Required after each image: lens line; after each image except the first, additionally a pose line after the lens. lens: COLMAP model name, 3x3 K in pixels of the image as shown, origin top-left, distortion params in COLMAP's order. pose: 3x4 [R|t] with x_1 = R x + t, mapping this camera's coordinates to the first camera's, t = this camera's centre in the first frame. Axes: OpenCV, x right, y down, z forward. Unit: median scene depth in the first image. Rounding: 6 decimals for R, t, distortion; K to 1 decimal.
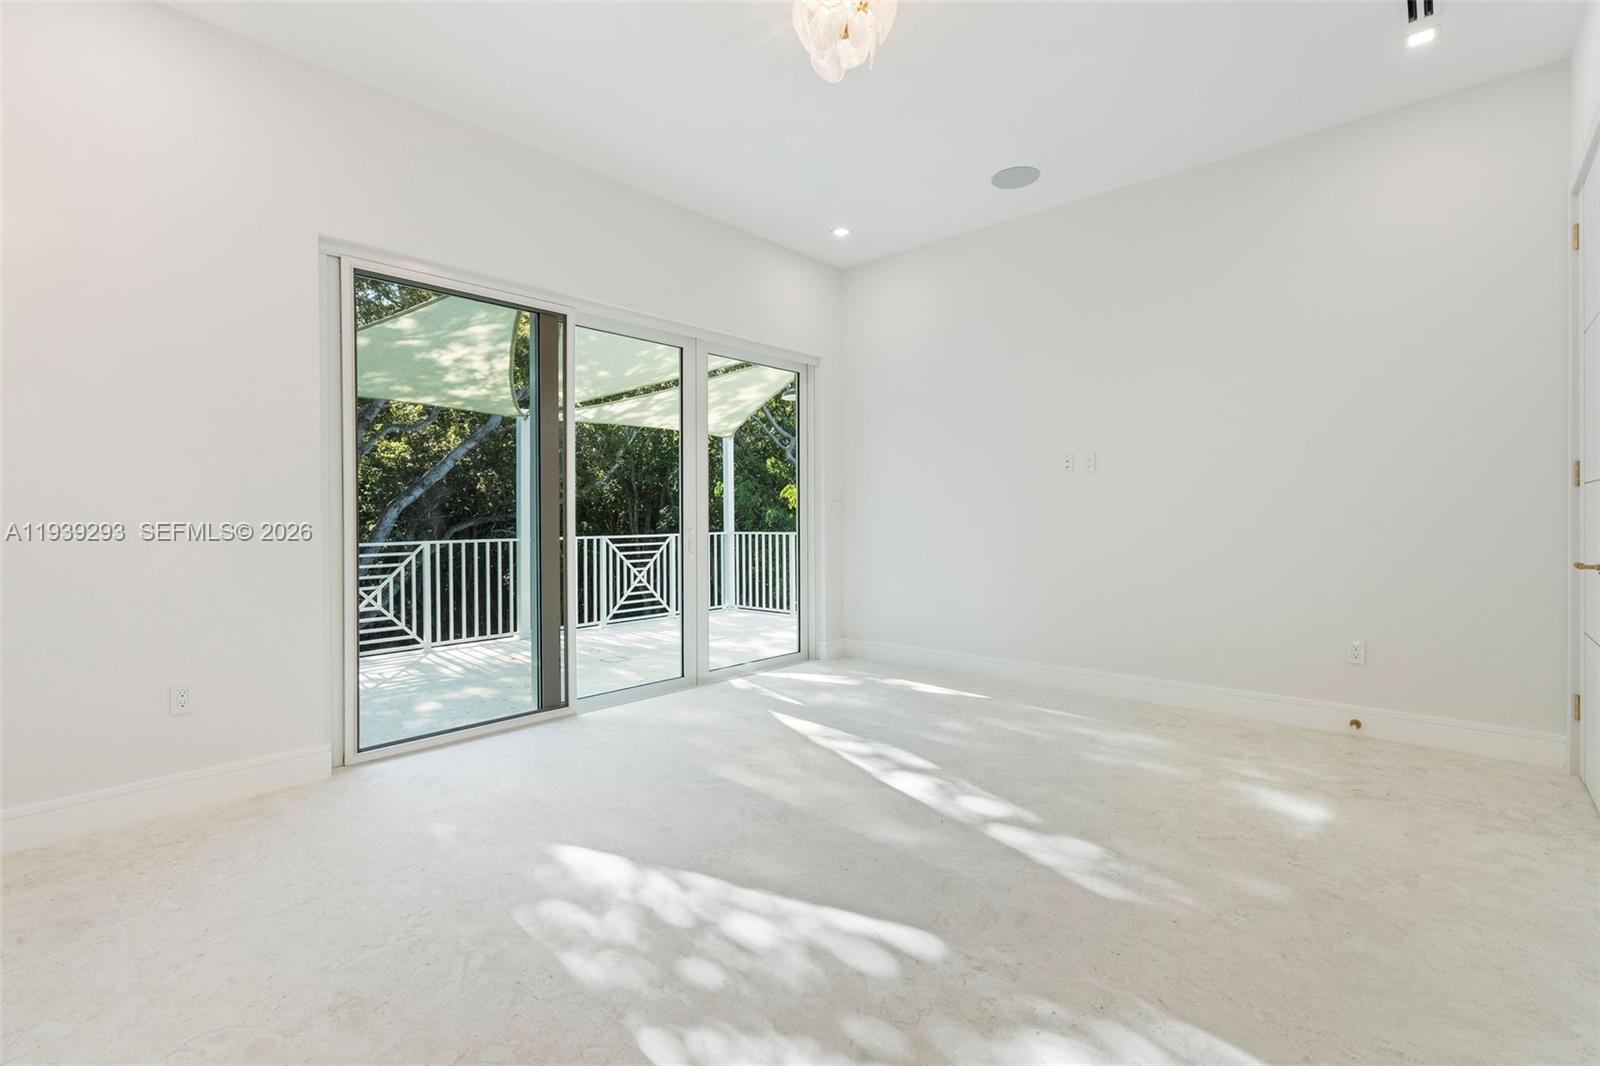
lens RADIAL K [[719.8, 0, 800.0], [0, 719.8, 533.0], [0, 0, 1]] dist [-0.001624, -0.000111]
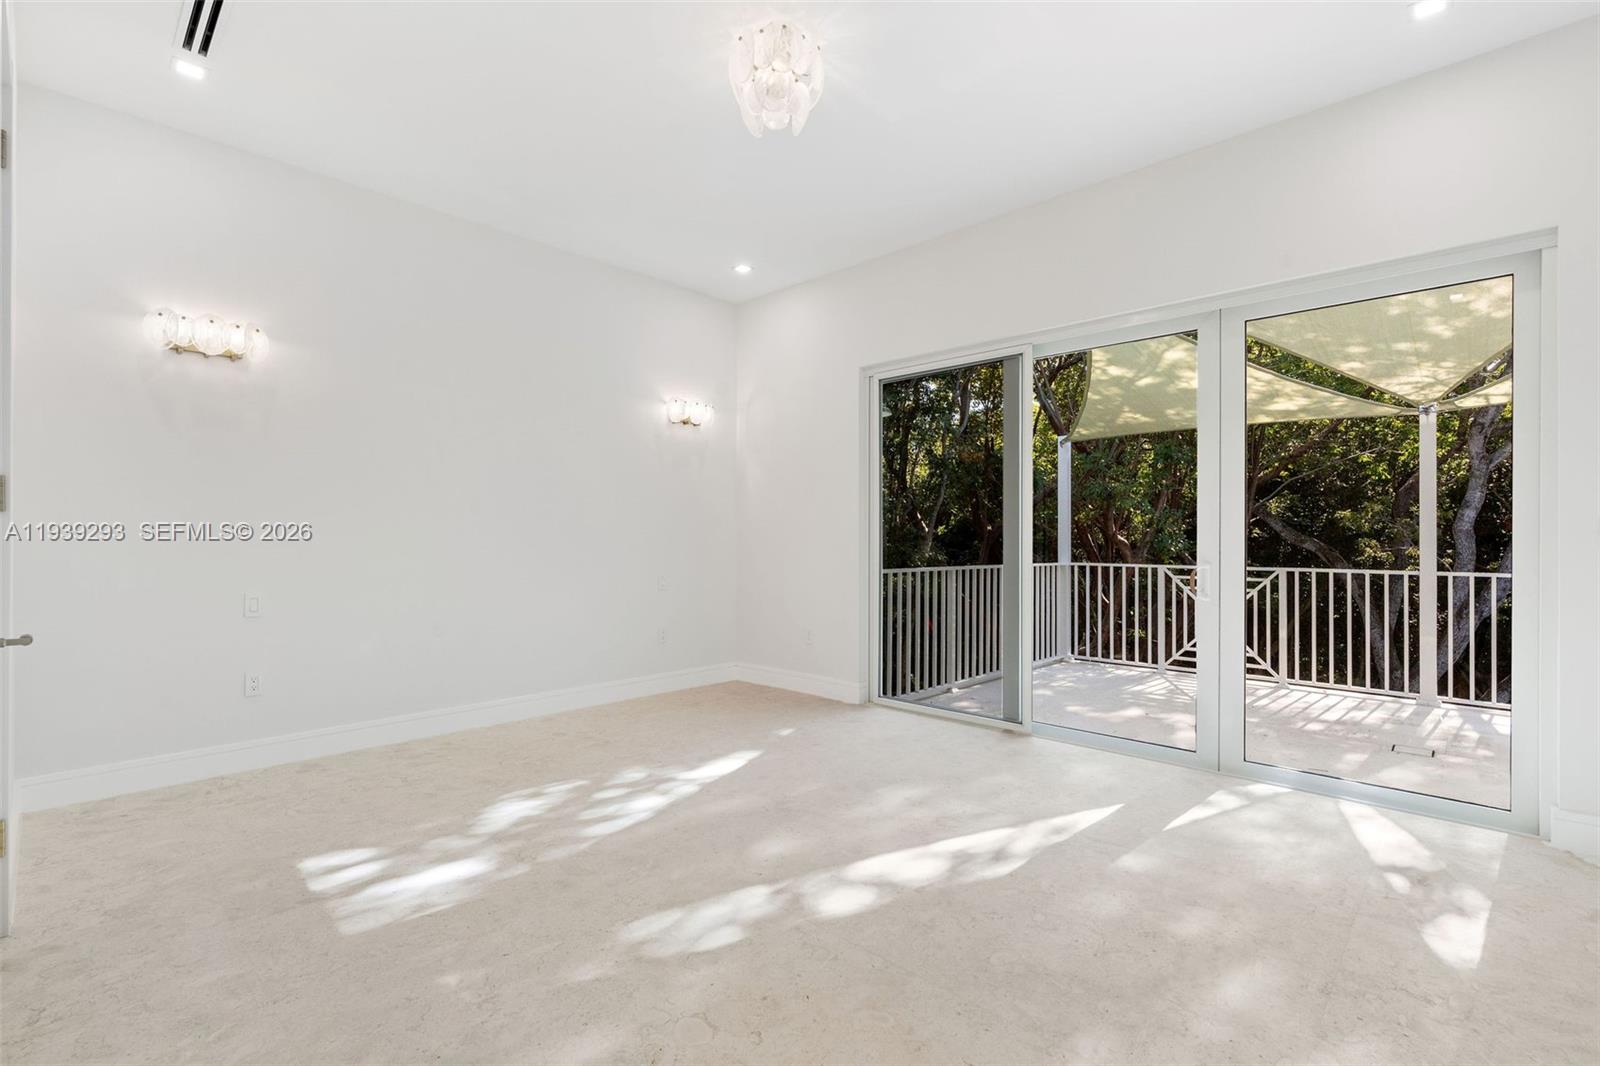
lens RADIAL K [[756.9, 0, 798.9], [0, 756.9, 560.3], [0, 0, 1]] dist [-0.000413, 0.000182]
pose [[-0.039652, 0.035245, -0.998592, 0.714409], [-0.027271, 0.998967, 0.036341, -0.024836], [0.998841, 0.028673, -0.038650, 0.629567]]
